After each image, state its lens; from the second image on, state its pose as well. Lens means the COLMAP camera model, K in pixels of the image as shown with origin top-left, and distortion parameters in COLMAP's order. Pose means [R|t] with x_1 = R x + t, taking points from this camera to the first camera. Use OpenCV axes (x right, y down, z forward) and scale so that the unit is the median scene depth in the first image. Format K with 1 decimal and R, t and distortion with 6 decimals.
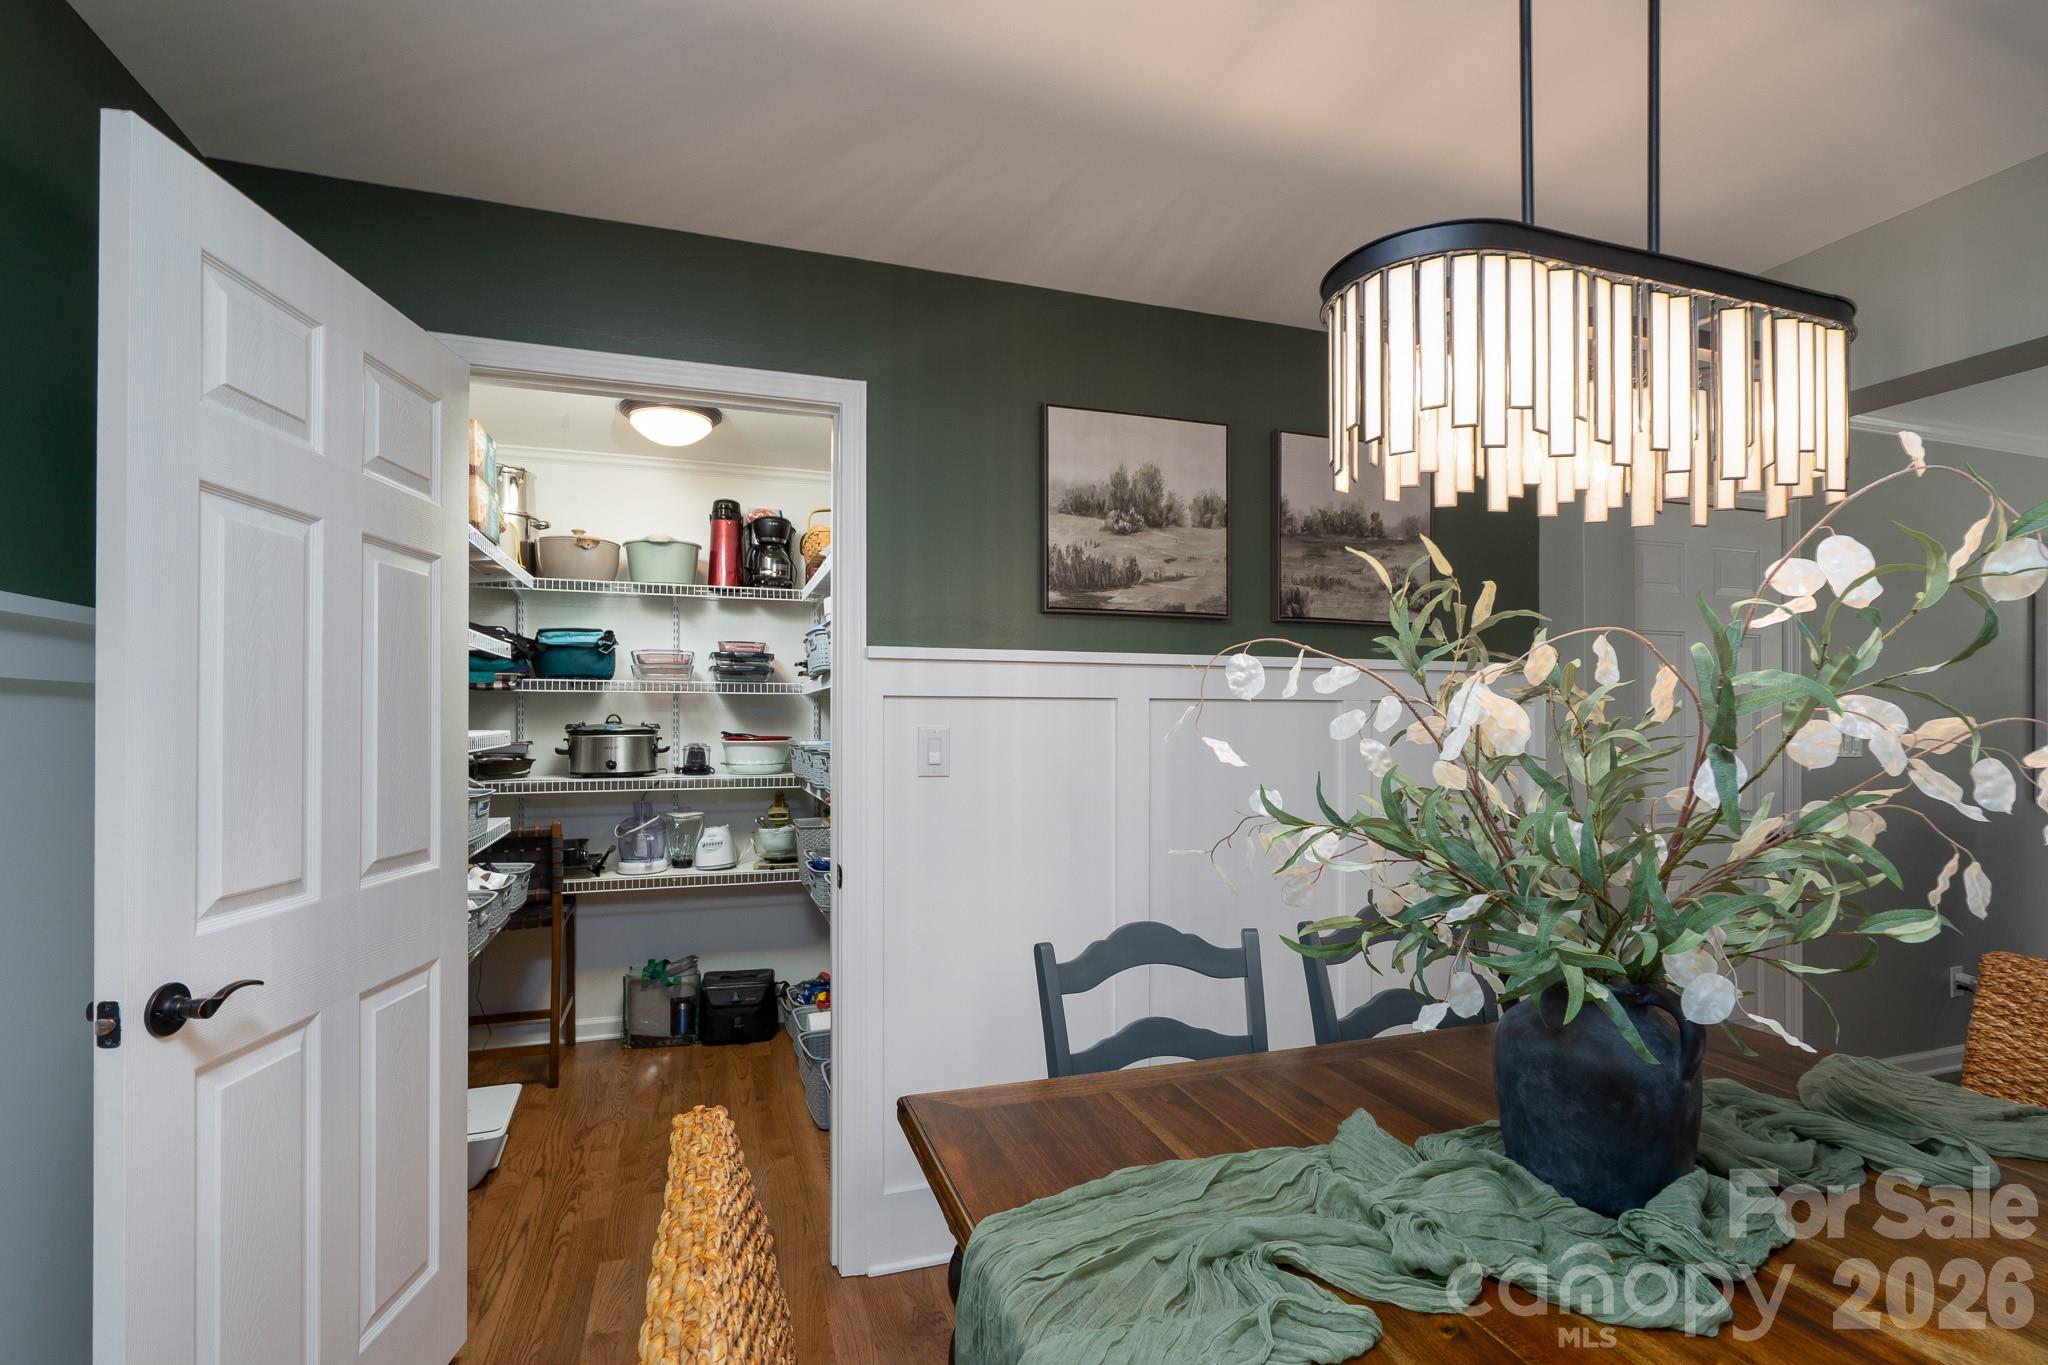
lens RADIAL K [[938.2, 0, 1029.0], [0, 938.2, 713.6], [0, 0, 1]] dist [-0.001268, -0.000302]
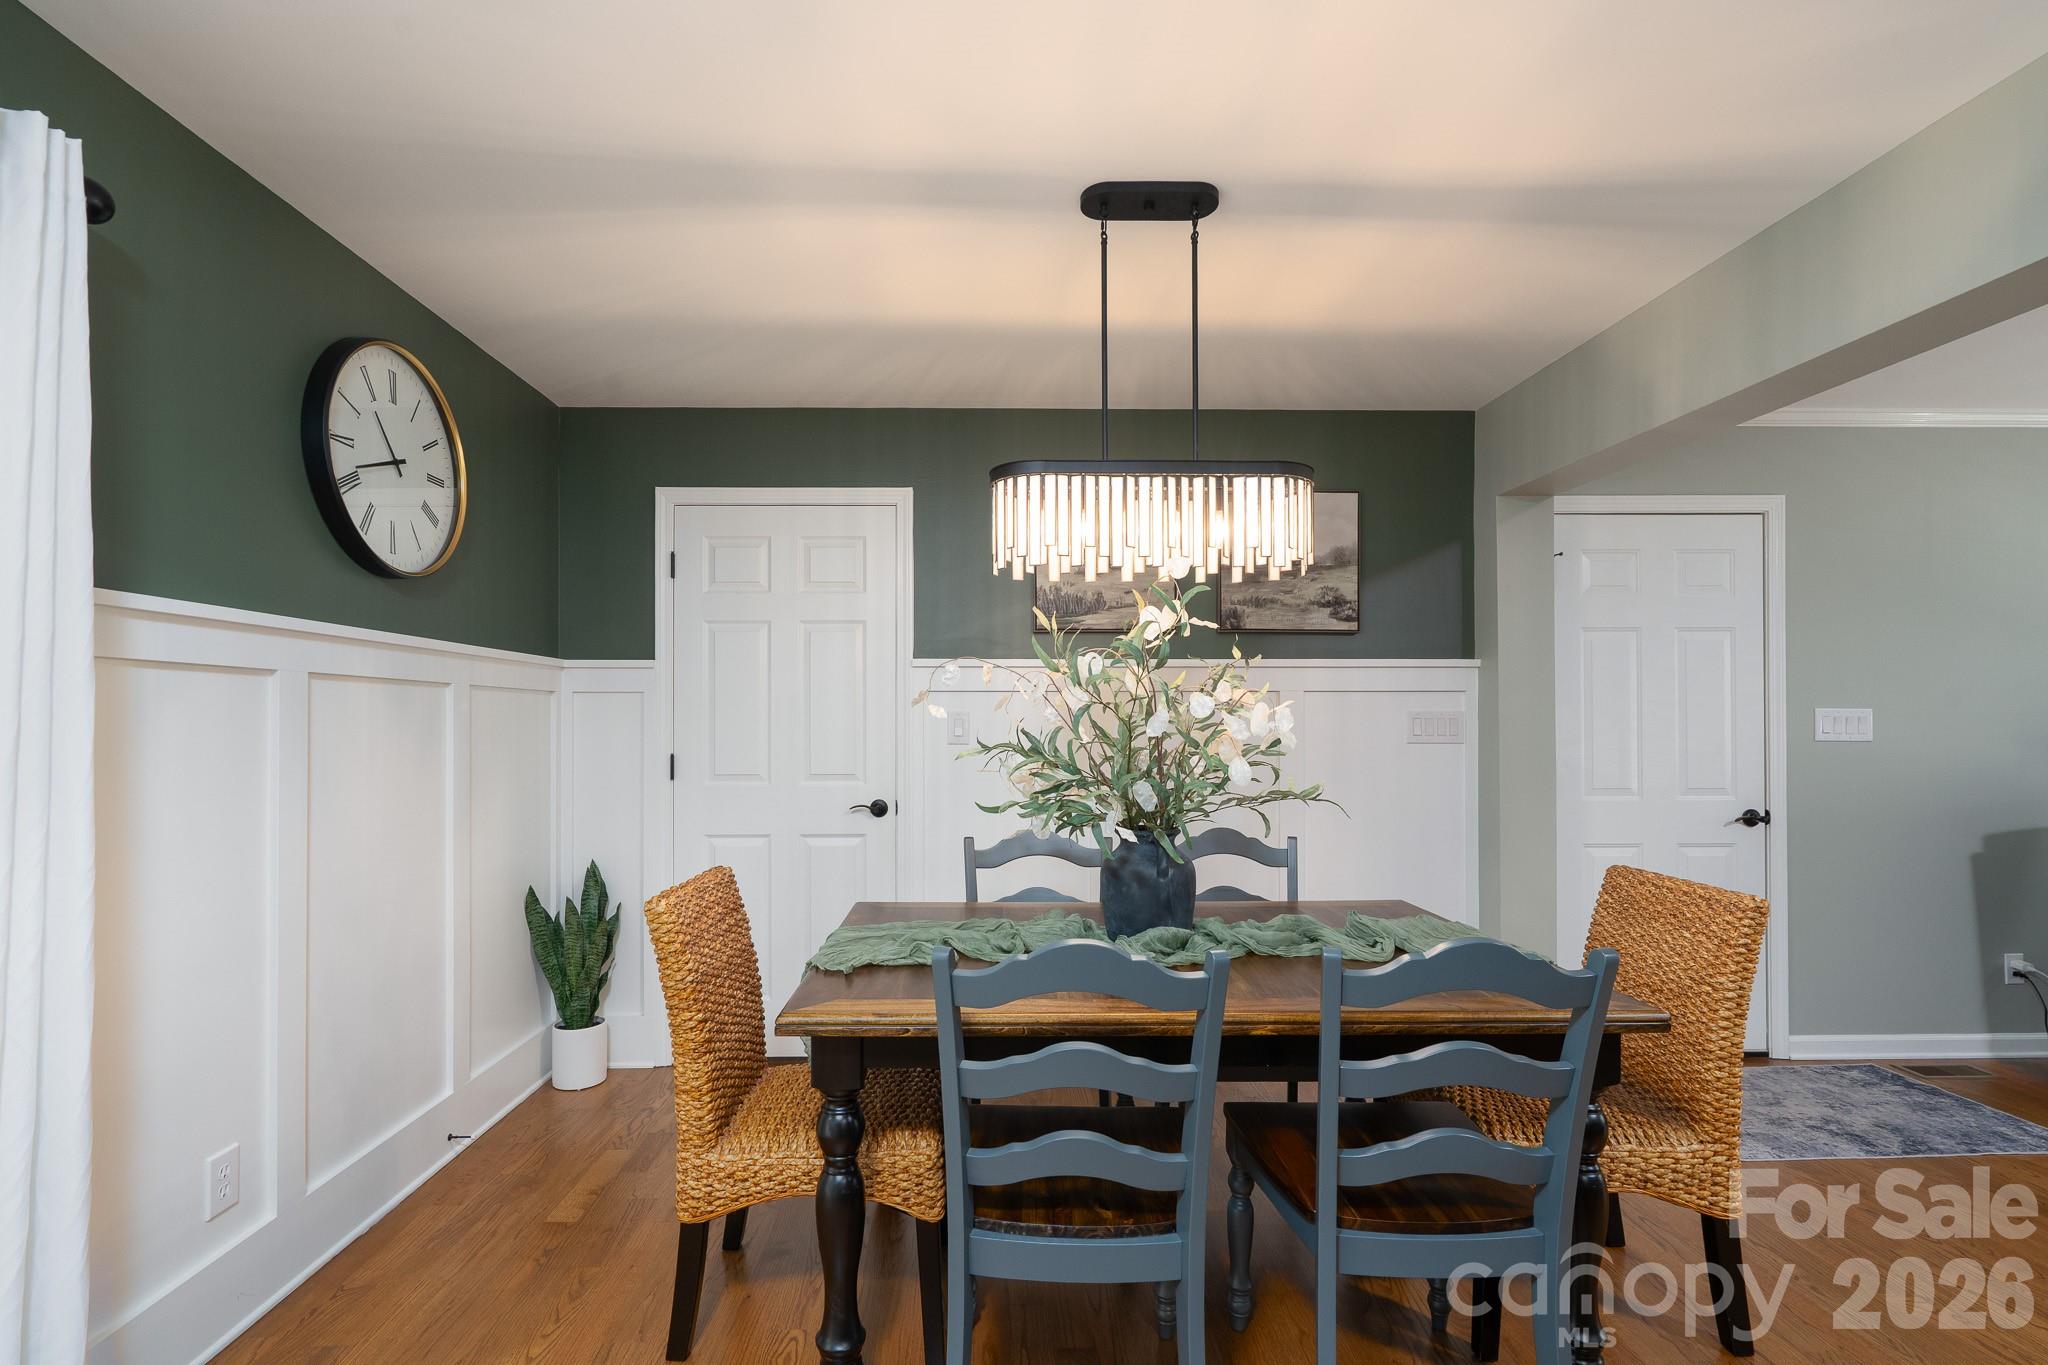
lens RADIAL K [[986.2, 0, 1020.3], [0, 986.2, 716.5], [0, 0, 1]] dist [-0.002598, -0.000579]
pose [[0.954313, -0.006014, -0.298750, 0.438961], [0.004733, 0.999976, -0.005013, 0.028392], [0.298773, 0.003370, 0.954318, -0.451021]]
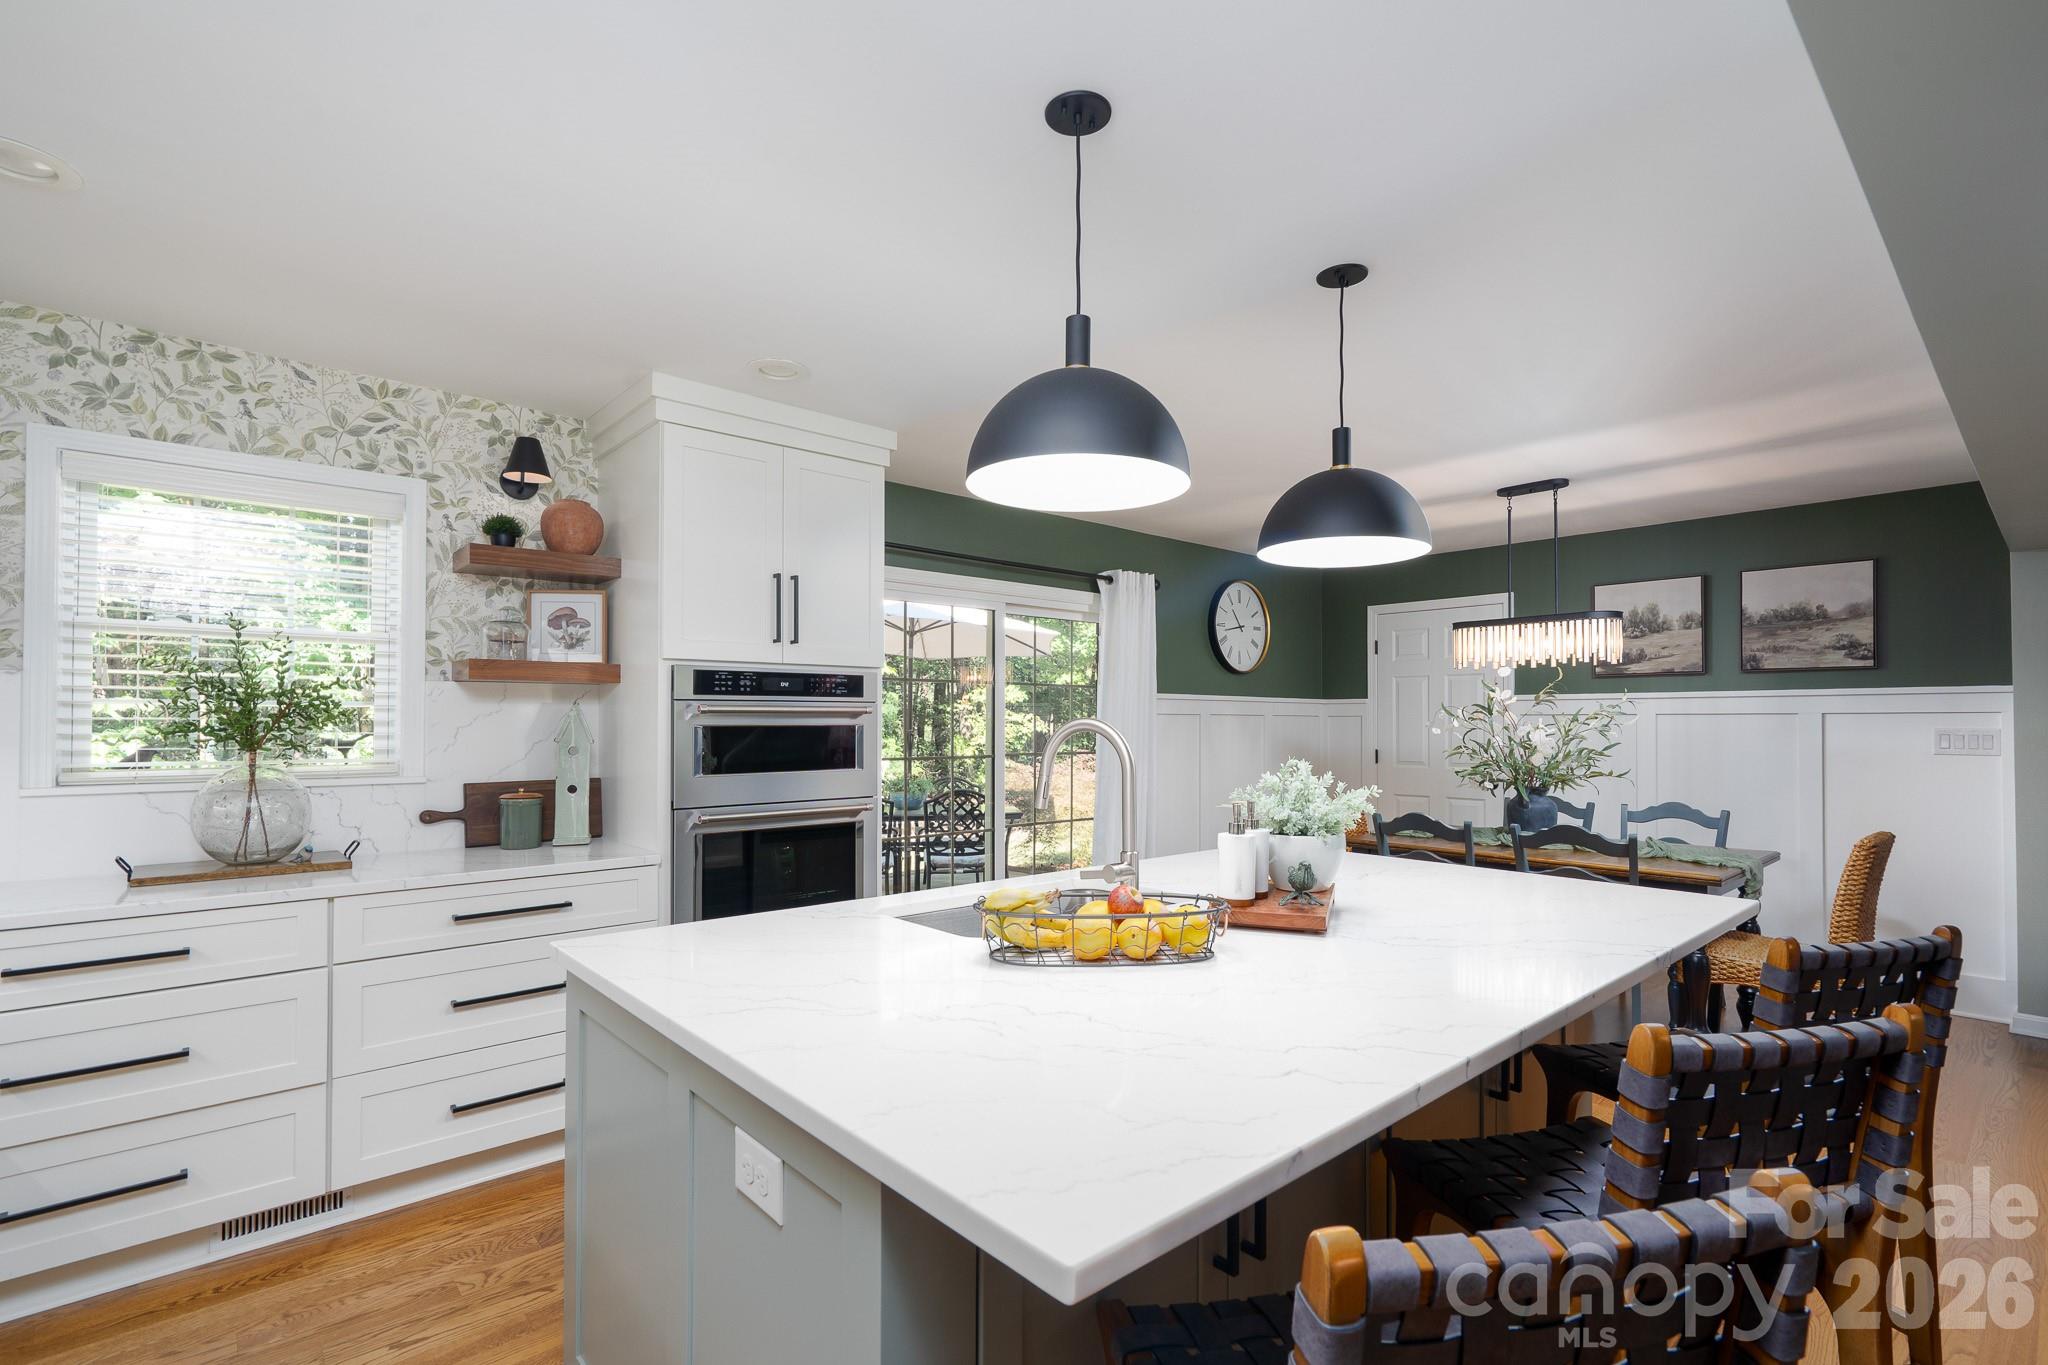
lens RADIAL K [[938.2, 0, 1029.0], [0, 938.2, 713.6], [0, 0, 1]] dist [-0.001268, -0.000302]
pose [[0.406372, -0.011894, -0.913630, 1.490515], [0.002040, 0.999925, -0.012110, 0.004956], [0.913705, 0.003057, 0.406366, -1.140296]]
